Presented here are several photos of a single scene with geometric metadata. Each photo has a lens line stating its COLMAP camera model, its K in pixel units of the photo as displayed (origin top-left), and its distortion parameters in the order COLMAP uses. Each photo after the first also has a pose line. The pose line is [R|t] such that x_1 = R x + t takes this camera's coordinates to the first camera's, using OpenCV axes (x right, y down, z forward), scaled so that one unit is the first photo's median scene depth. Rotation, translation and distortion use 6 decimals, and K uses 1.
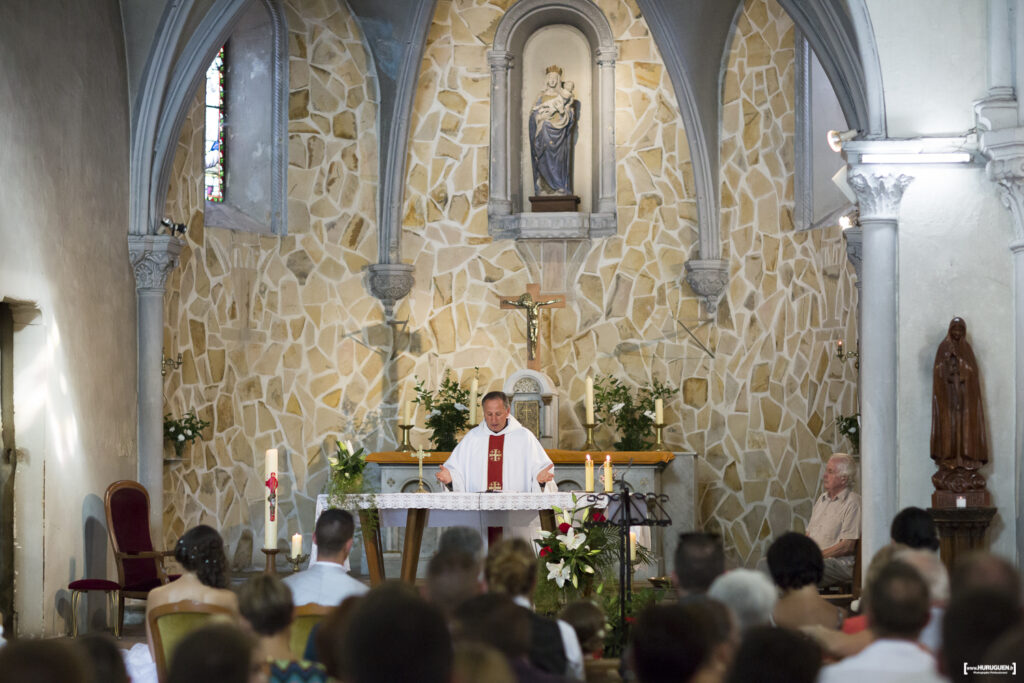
lens RADIAL K [[2459.6, 0, 511.7], [0, 2459.6, 342.2], [0, 0, 1]] dist [-0.077261, 0.000000]
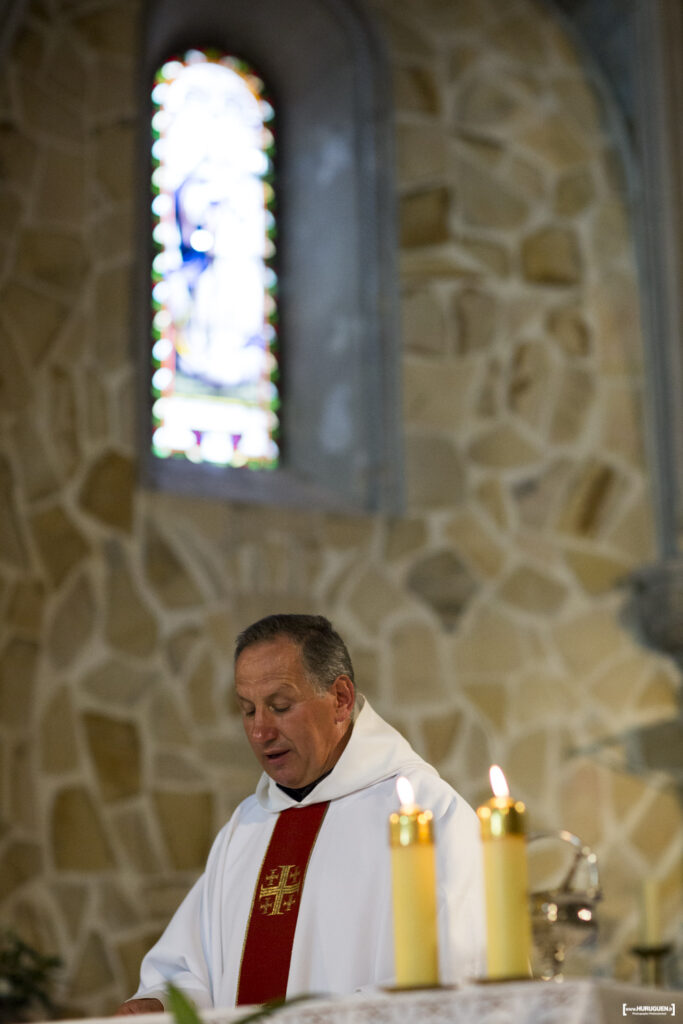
lens RADIAL K [[2459.6, 0, 342.5], [0, 2459.6, 510.7], [0, 0, 1]] dist [-0.077261, 0.000000]
pose [[0.879115, -0.152457, -0.451569, 0.084485], [0.045622, 0.970026, -0.238679, 0.052805], [0.474422, 0.189225, 0.859720, 0.636319]]
